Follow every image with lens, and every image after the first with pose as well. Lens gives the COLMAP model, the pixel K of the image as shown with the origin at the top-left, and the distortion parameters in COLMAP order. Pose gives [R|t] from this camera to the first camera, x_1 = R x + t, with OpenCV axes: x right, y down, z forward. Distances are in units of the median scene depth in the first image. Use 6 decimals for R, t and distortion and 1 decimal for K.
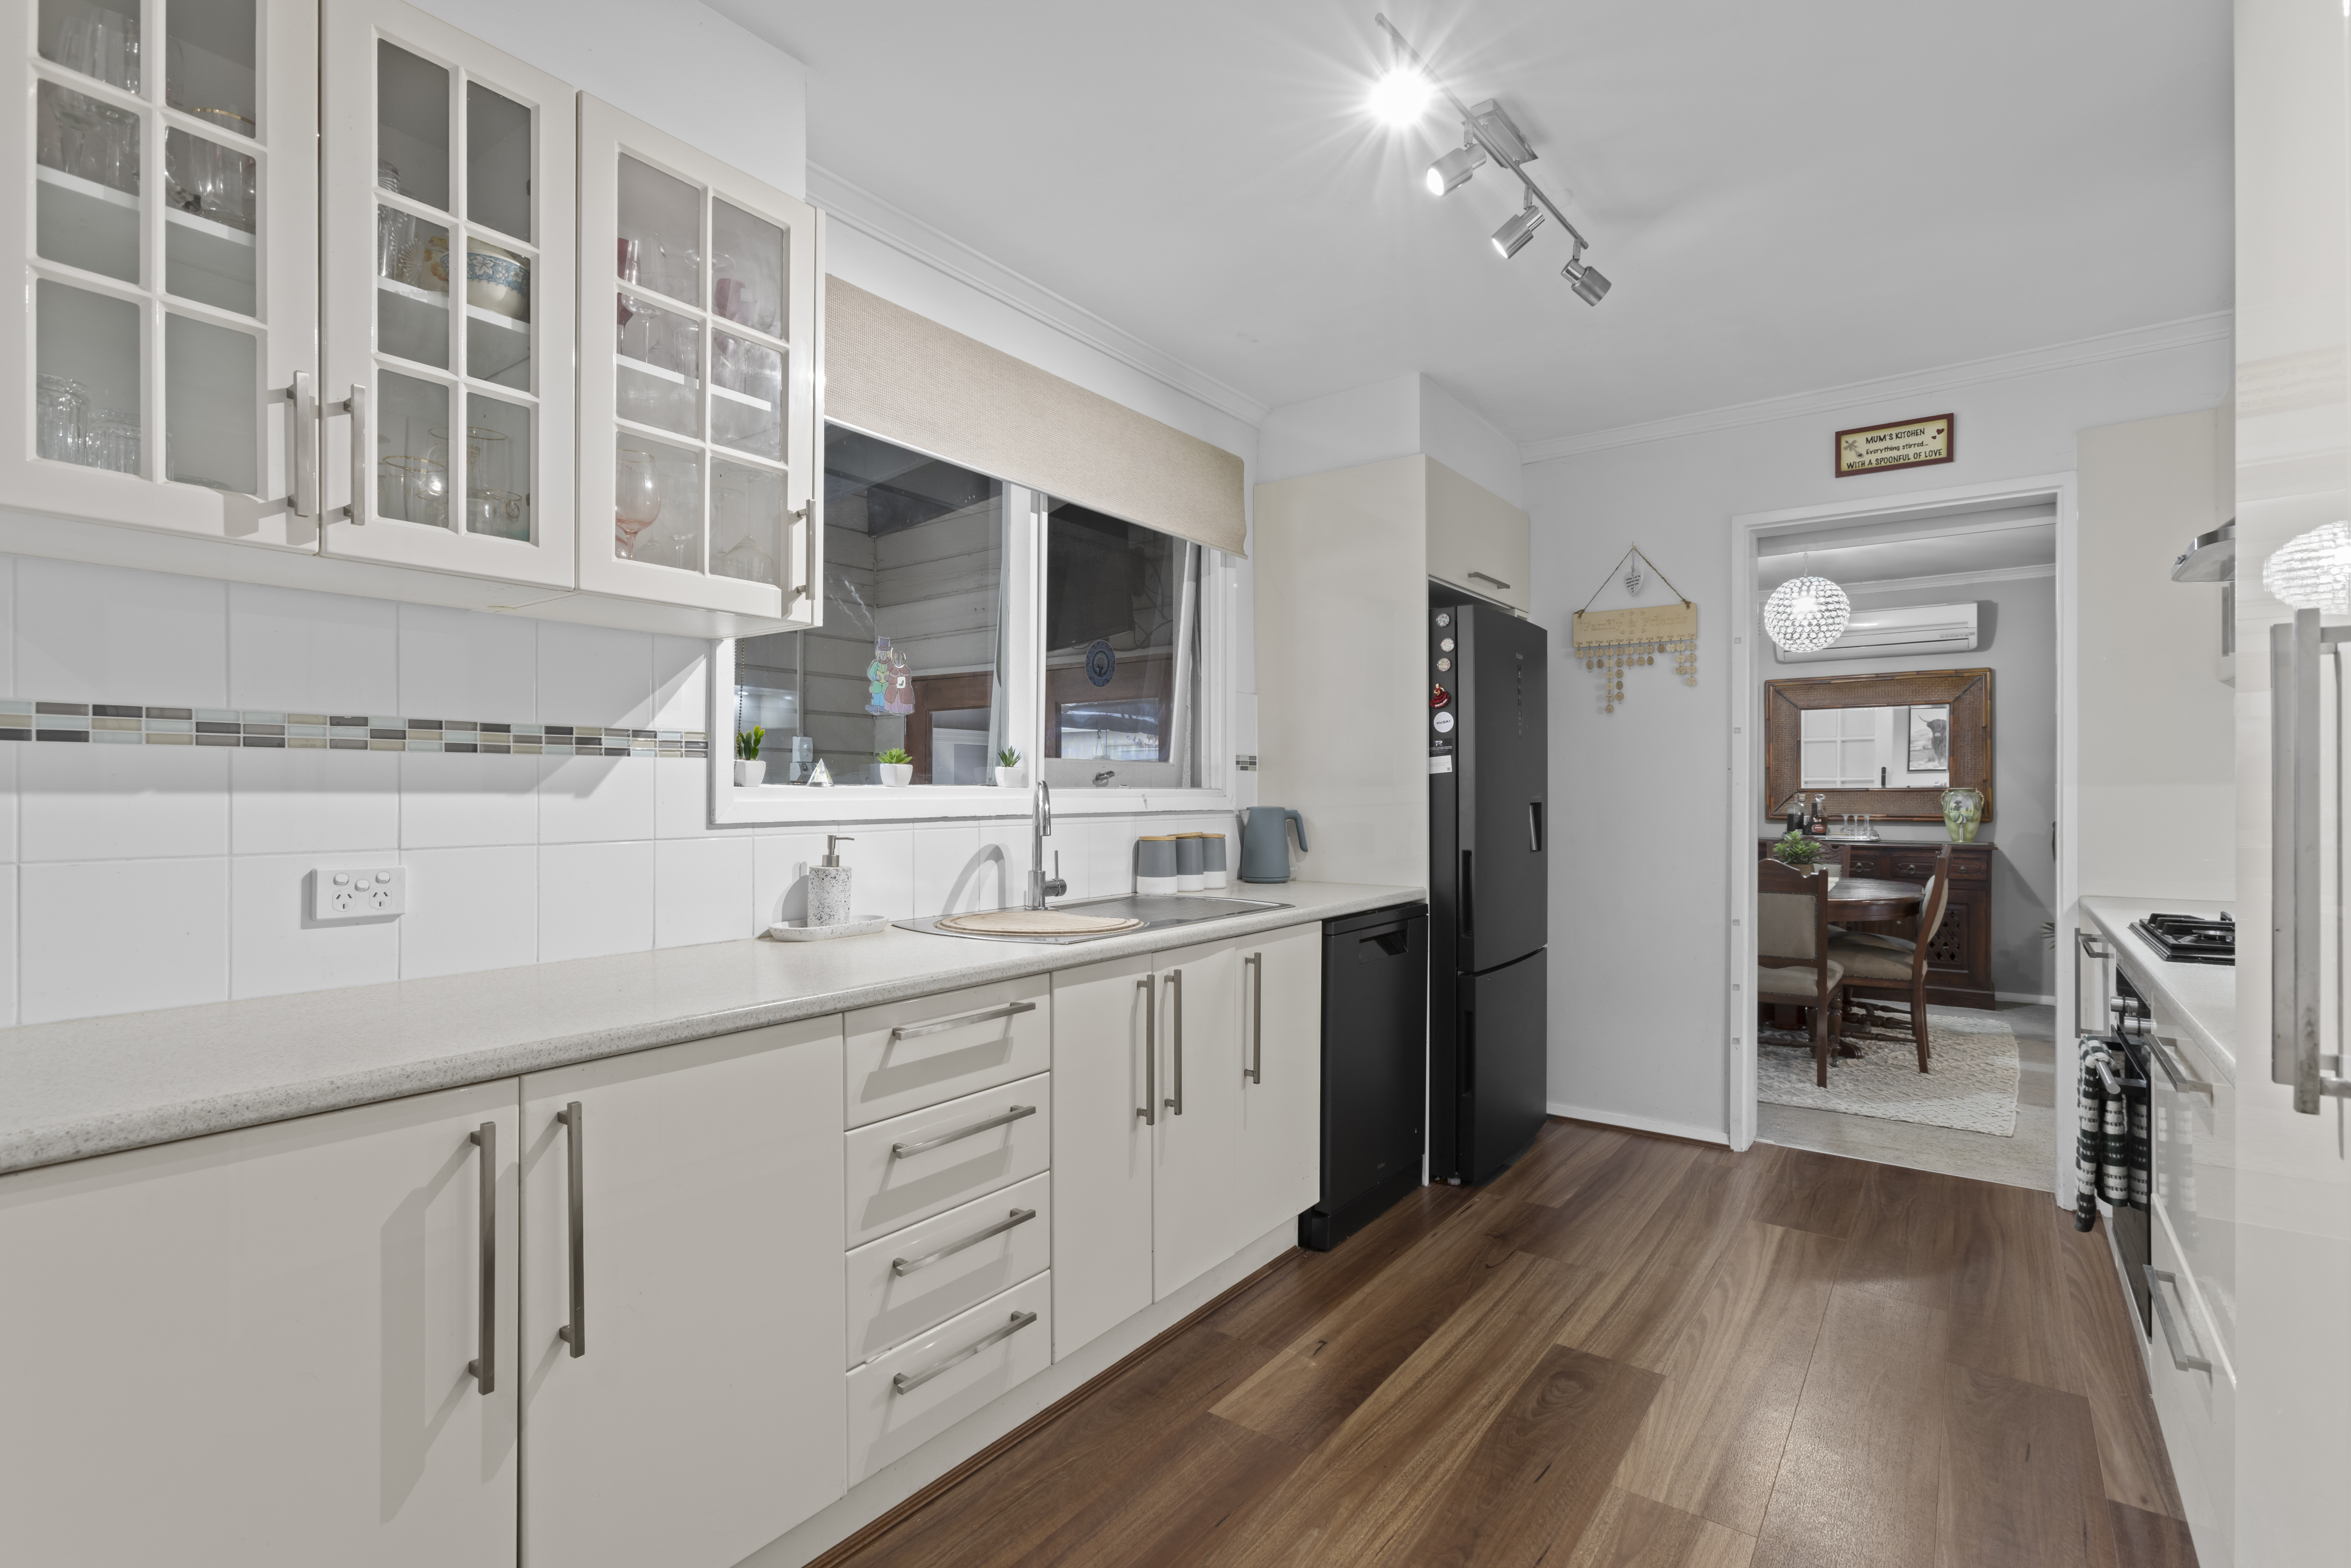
lens RADIAL K [[1107.0, 0, 1176.4], [0, 1107.0, 797.9], [0, 0, 1]] dist [0.002683, 0.000282]
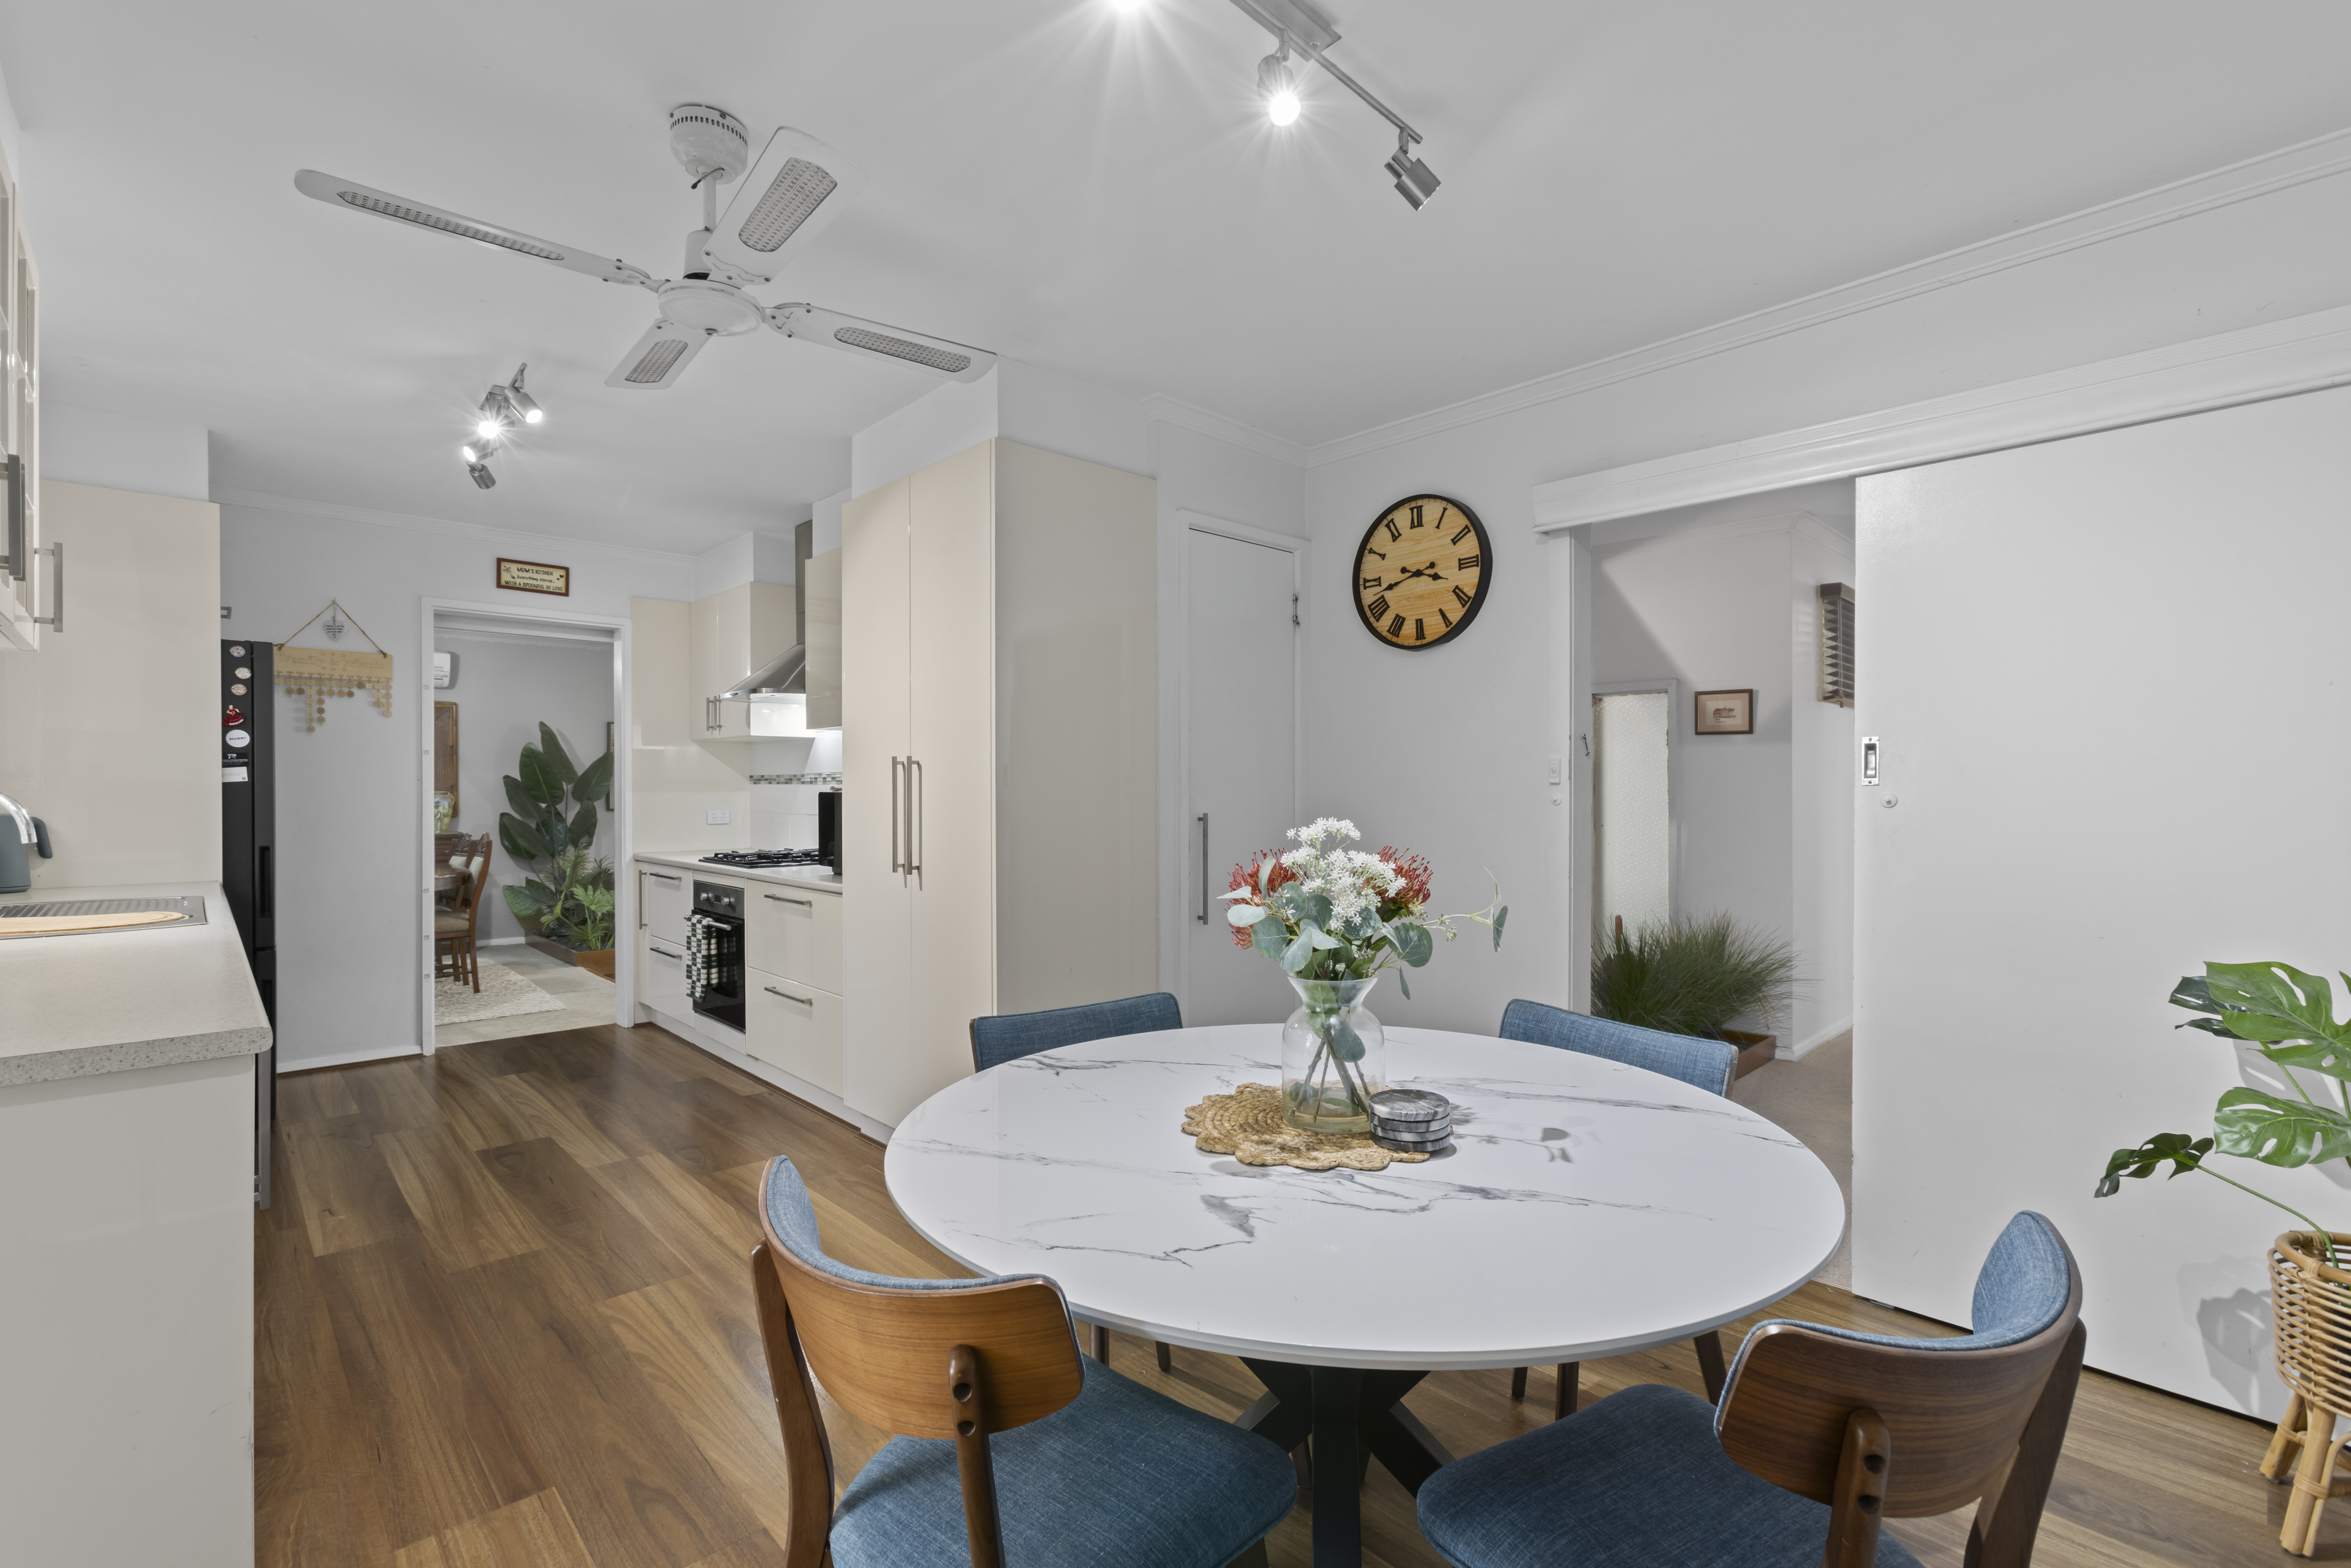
lens RADIAL K [[1042.1, 0, 1177.2], [0, 1042.1, 789.8], [0, 0, 1]] dist [0.000016, 0.000012]
pose [[0.184590, -0.000086, 0.982816, -0.635577], [0.007347, 0.999972, -0.001293, -0.005472], [-0.982788, 0.007459, 0.184585, -0.172176]]
